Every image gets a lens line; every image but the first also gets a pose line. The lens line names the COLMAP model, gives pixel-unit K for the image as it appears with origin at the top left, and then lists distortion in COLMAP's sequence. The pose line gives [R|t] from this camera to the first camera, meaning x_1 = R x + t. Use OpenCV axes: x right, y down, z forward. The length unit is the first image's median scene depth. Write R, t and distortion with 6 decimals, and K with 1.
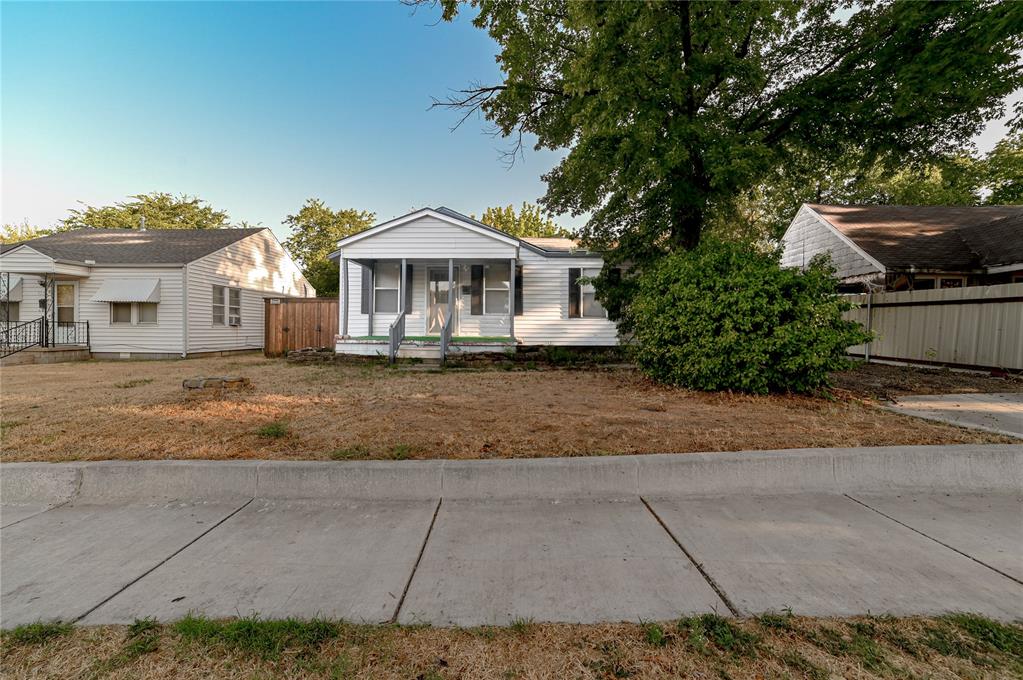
lens RADIAL K [[414.5, 0, 511.5], [0, 414.5, 340.0], [0, 0, 1]] dist [0.000251, 0.000097]
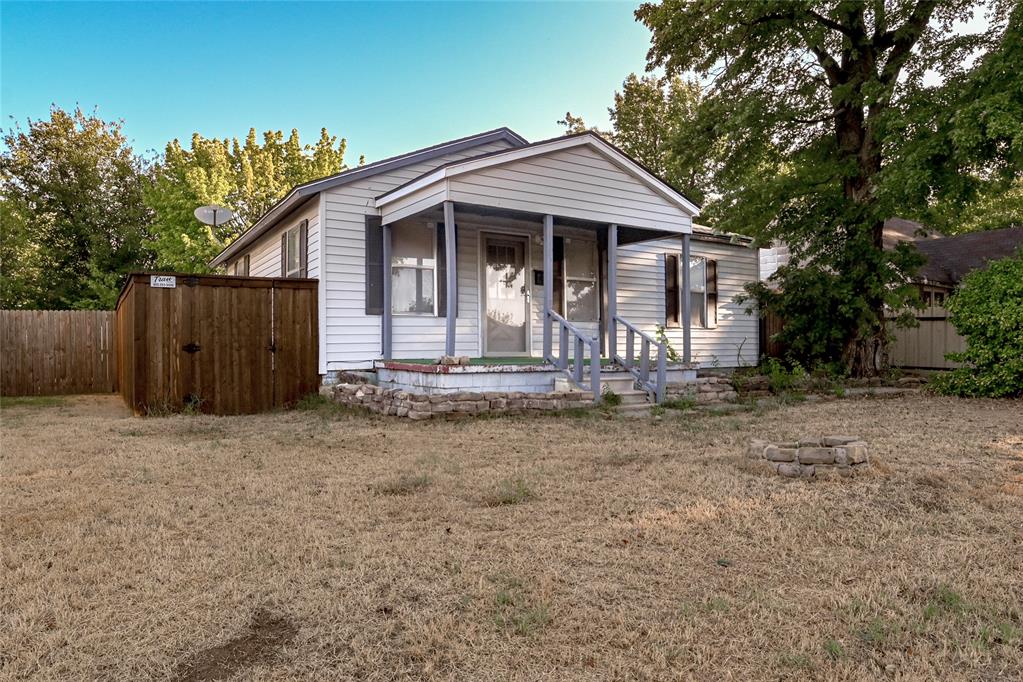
lens RADIAL K [[617.9, 0, 533.0], [0, 617.9, 352.0], [0, 0, 1]] dist [-0.080700, 0.001304]
pose [[0.836288, -0.013686, 0.548120, -0.597094], [0.024274, 0.999632, -0.012076, -0.005023], [-0.547753, 0.023405, 0.836313, 0.278708]]
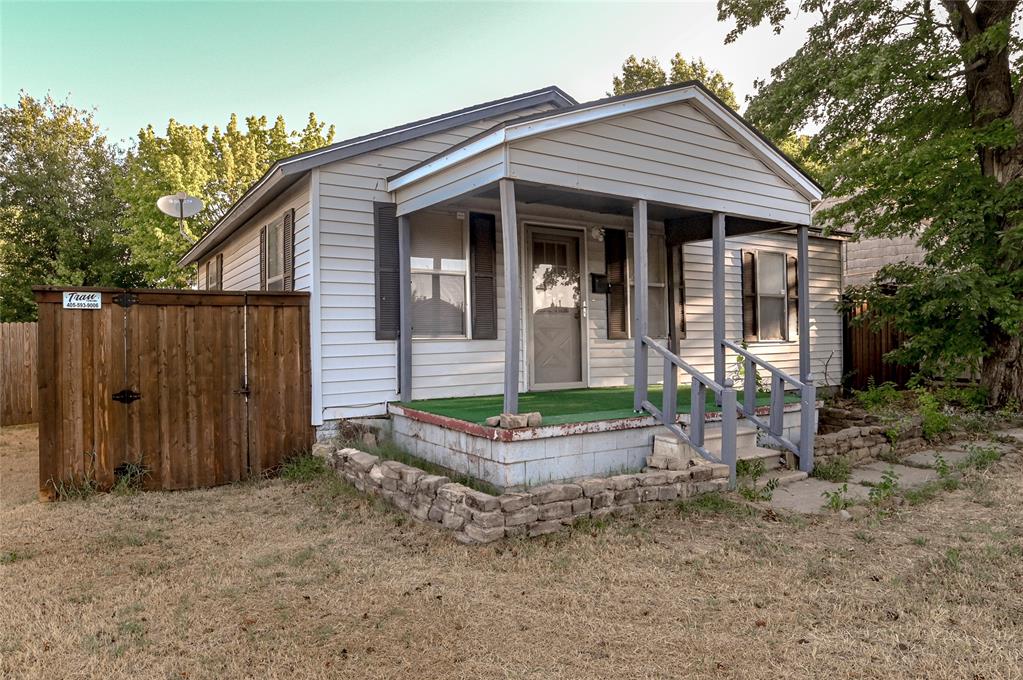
lens RADIAL K [[619.4, 0, 511.5], [0, 619.4, 340.0], [0, 0, 1]] dist [-0.058627, 0.001518]
pose [[0.844313, -0.016075, 0.535609, -0.548460], [0.030699, 0.999359, -0.018399, -0.049849], [-0.534970, 0.031977, 0.844266, 0.487067]]
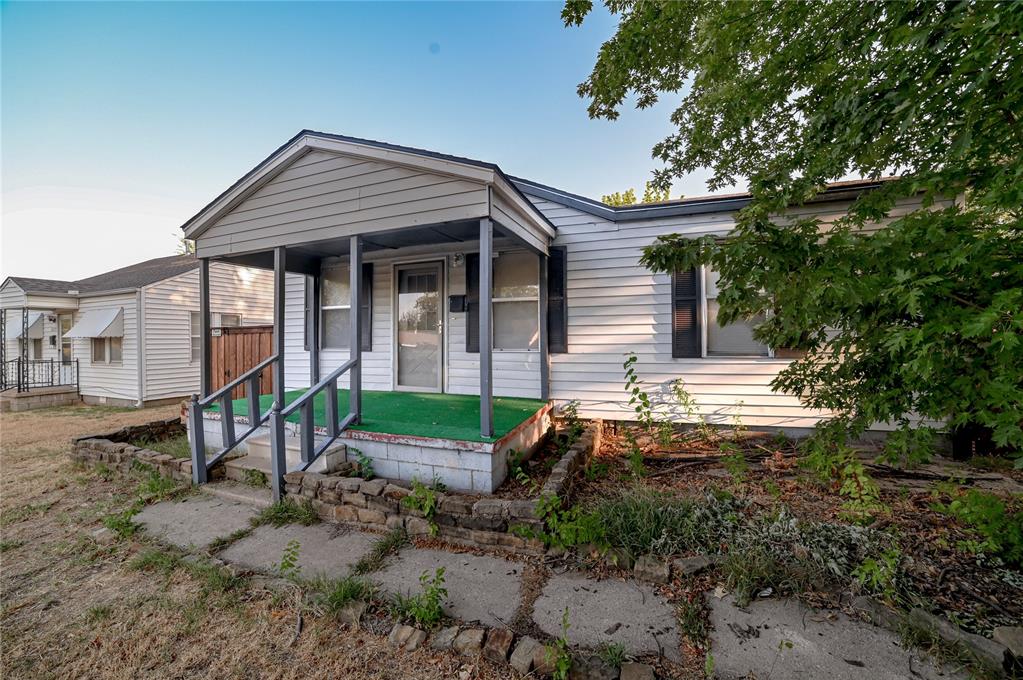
lens RADIAL K [[438.3, 0, 481.7], [0, 438.3, 343.2], [0, 0, 1]] dist [-0.001324, -0.000109]
pose [[0.905617, -0.009753, -0.423985, 0.149793], [-0.009915, 0.998975, -0.044158, -0.047774], [0.423982, 0.044194, 0.904592, 0.523022]]
